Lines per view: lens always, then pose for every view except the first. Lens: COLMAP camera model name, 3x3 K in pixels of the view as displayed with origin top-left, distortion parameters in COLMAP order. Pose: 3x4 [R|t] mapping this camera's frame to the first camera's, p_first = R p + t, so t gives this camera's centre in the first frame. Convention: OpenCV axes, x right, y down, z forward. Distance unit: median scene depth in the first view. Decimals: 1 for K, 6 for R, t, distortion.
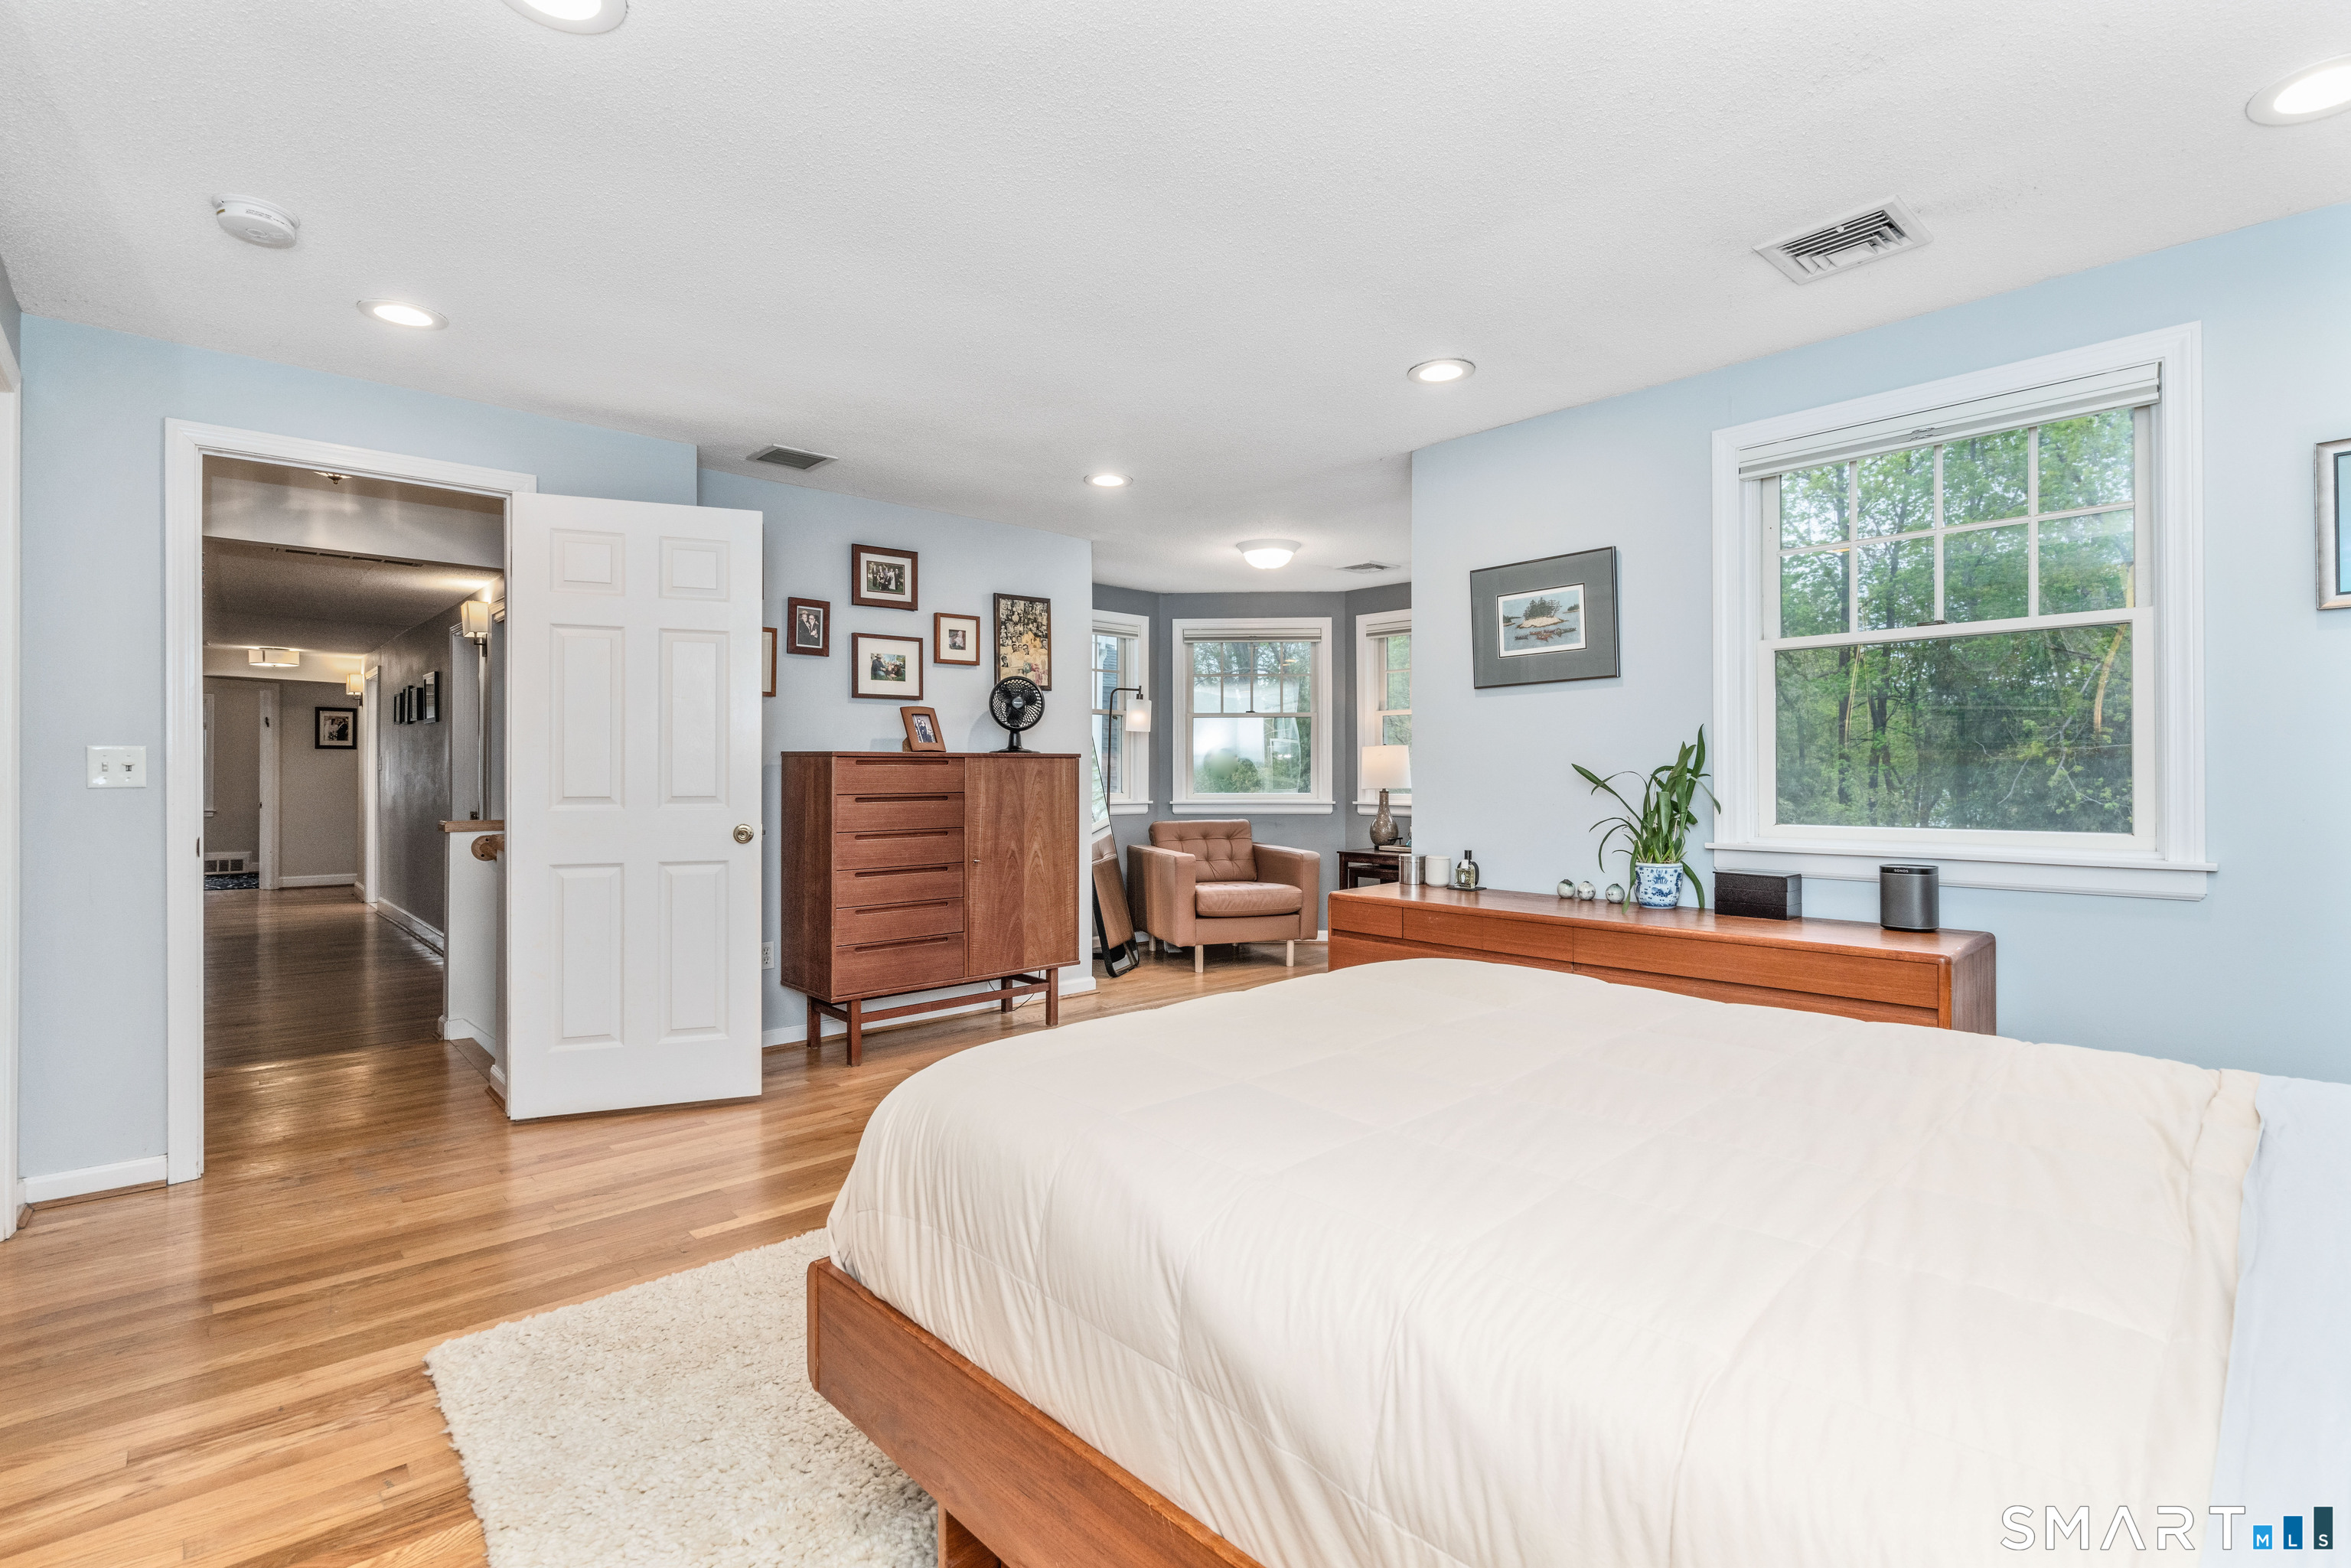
lens RADIAL K [[1068.1, 0, 1177.7], [0, 1068.1, 782.3], [0, 0, 1]] dist [-0.004516, 0.002218]
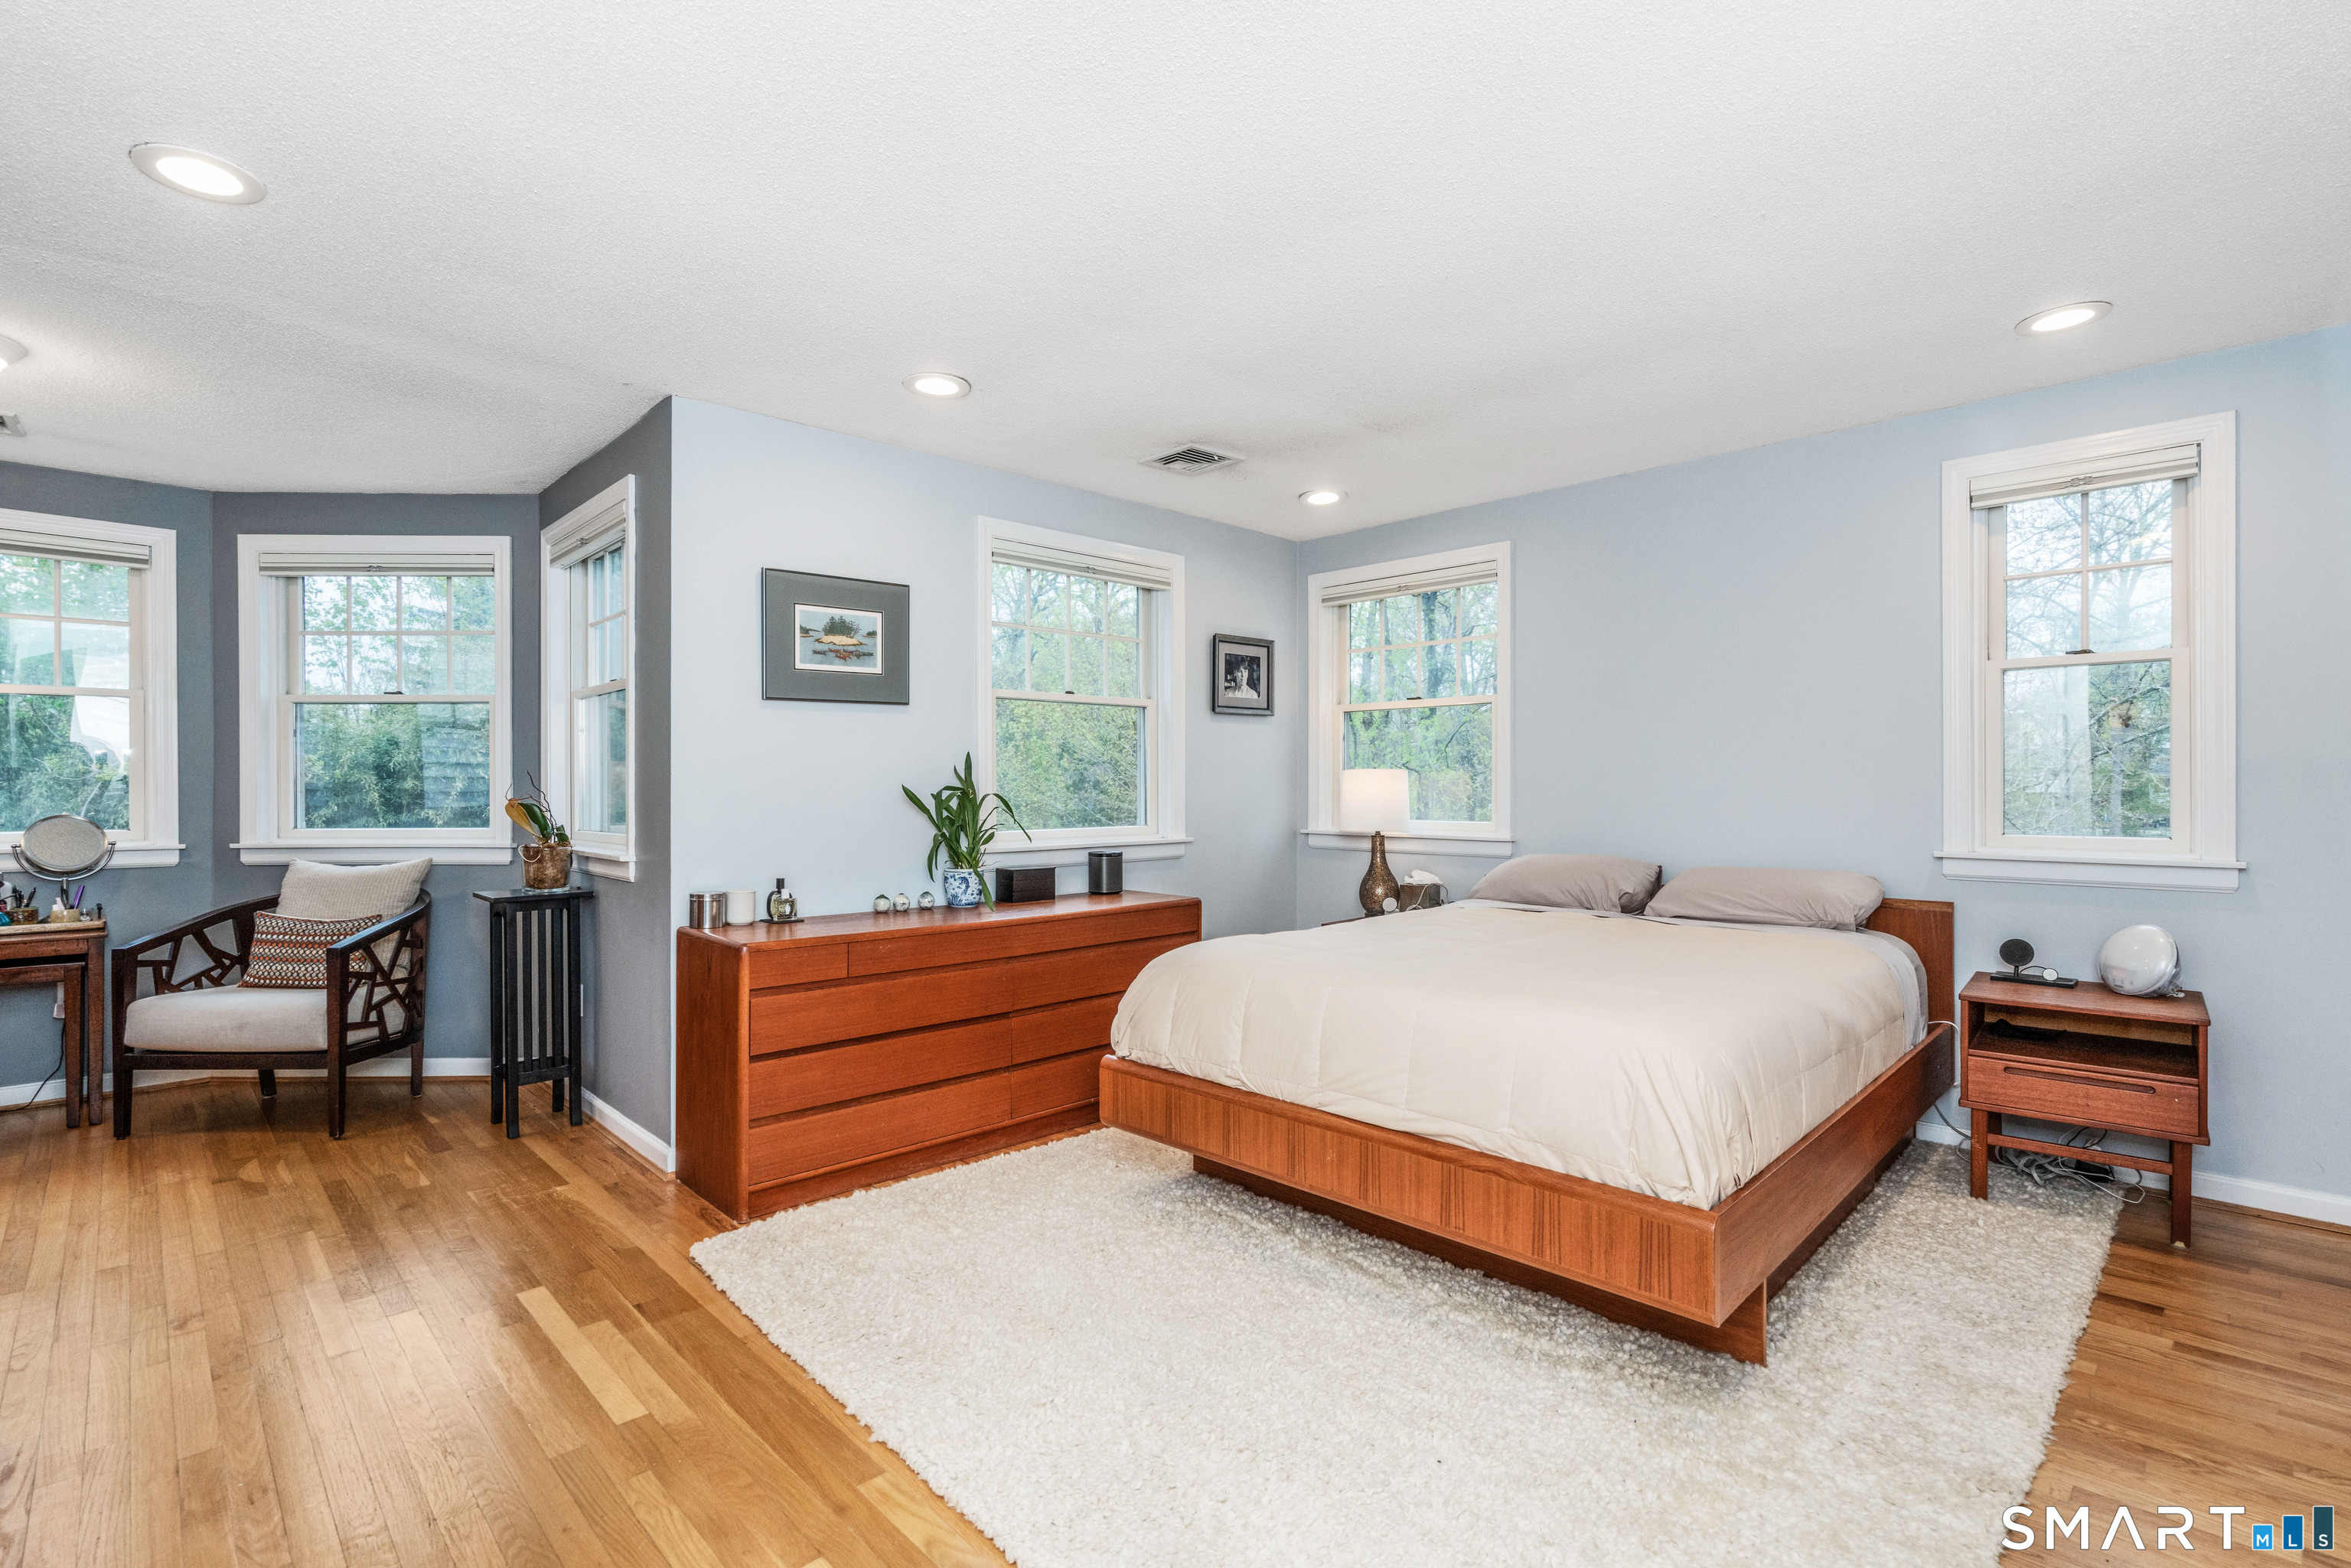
lens RADIAL K [[1068.1, 0, 1178.7], [0, 1068.1, 781.4], [0, 0, 1]] dist [-0.004516, 0.002218]
pose [[0.018155, 0.008963, 0.999795, -0.661224], [0.013895, 0.999861, -0.009215, -0.005474], [-0.999739, 0.014060, 0.018028, 0.683923]]
